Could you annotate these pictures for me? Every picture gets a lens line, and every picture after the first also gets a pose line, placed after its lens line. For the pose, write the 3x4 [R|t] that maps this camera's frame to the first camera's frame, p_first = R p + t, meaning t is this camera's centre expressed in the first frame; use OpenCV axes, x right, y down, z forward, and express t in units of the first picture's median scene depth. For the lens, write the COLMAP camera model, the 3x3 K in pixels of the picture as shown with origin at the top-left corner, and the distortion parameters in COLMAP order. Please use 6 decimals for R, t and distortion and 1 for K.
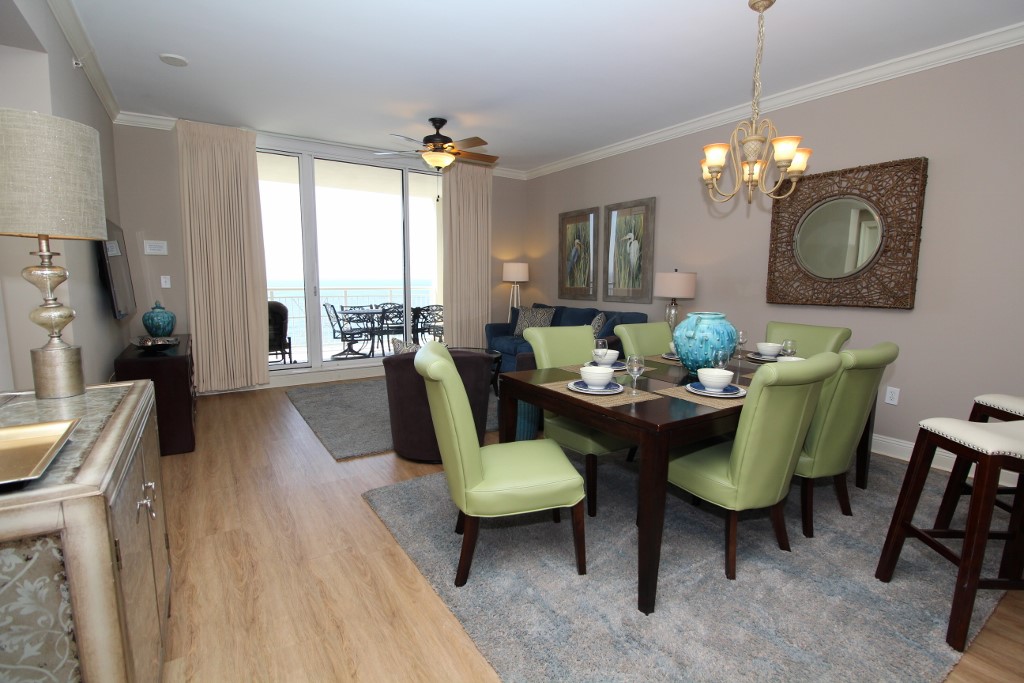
lens RADIAL K [[476.3, 0, 512.0], [0, 476.3, 341.5], [0, 0, 1]] dist [0.001208, -0.012877]
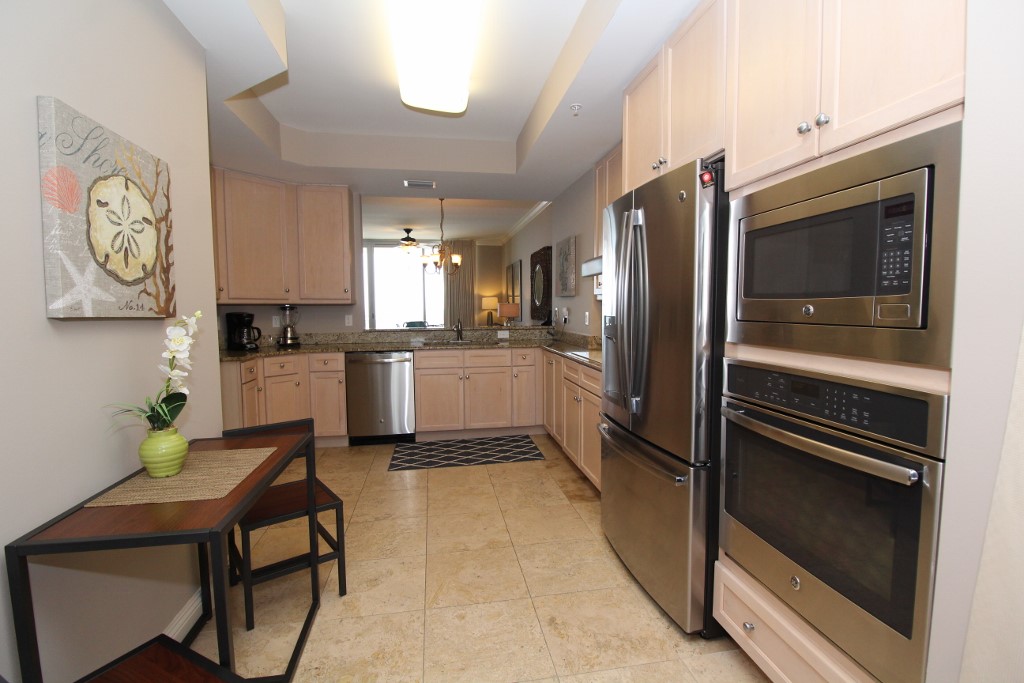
lens RADIAL K [[476.3, 0, 512.0], [0, 476.3, 341.5], [0, 0, 1]] dist [0.001208, -0.012877]
pose [[0.919323, 0.010889, -0.393352, 1.027911], [-0.035091, 0.997903, -0.054387, 0.093475], [0.391935, 0.063803, 0.917778, -0.626627]]
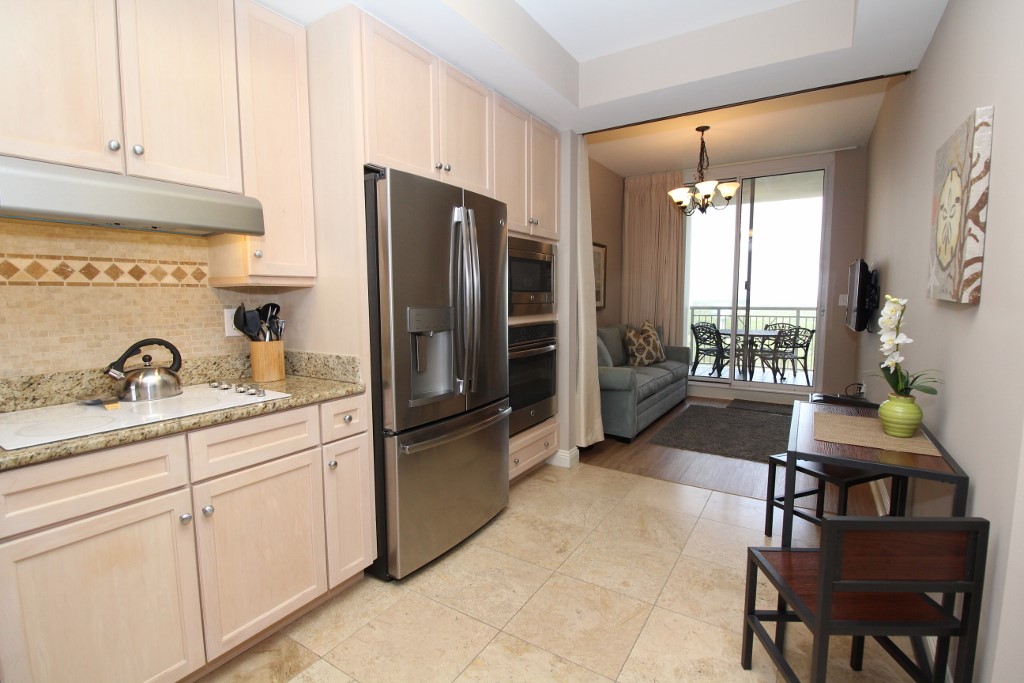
lens RADIAL K [[476.3, 0, 512.0], [0, 476.3, 341.5], [0, 0, 1]] dist [0.001208, -0.012877]
pose [[-0.427715, -0.096577, 0.898740, 0.499503], [0.122114, 0.978987, 0.163315, 0.005014], [-0.895627, 0.179601, -0.406934, -0.018964]]
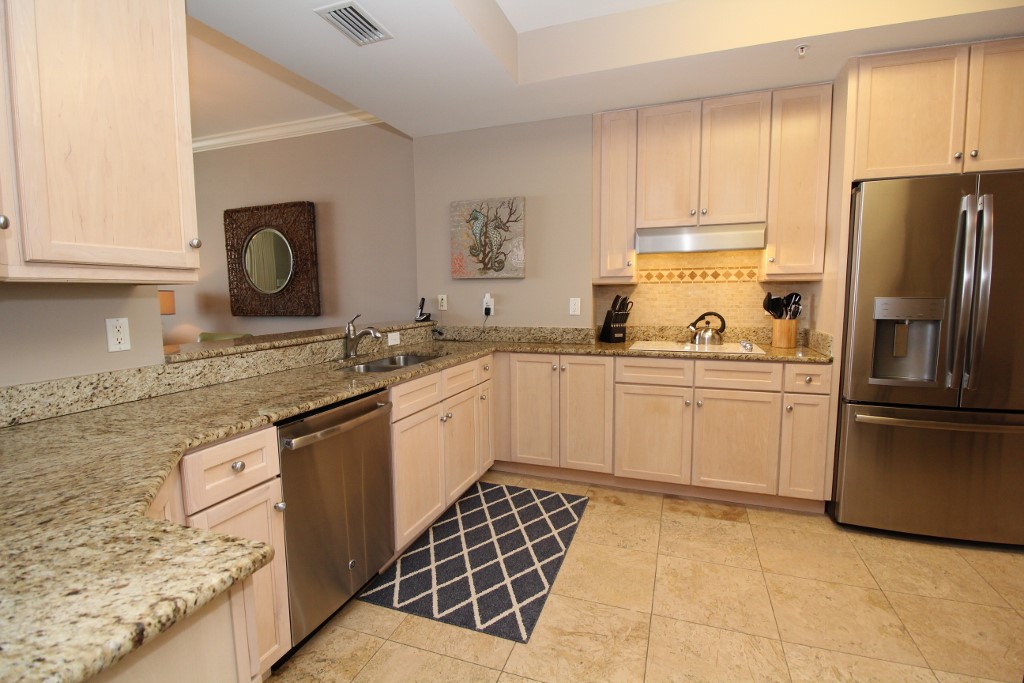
lens RADIAL K [[476.3, 0, 512.0], [0, 476.3, 341.5], [0, 0, 1]] dist [0.001208, -0.012877]
pose [[0.791380, -0.083358, 0.605615, 0.328763], [0.101488, 0.994827, 0.004312, 0.038104], [-0.602841, 0.058050, 0.795746, -0.272500]]
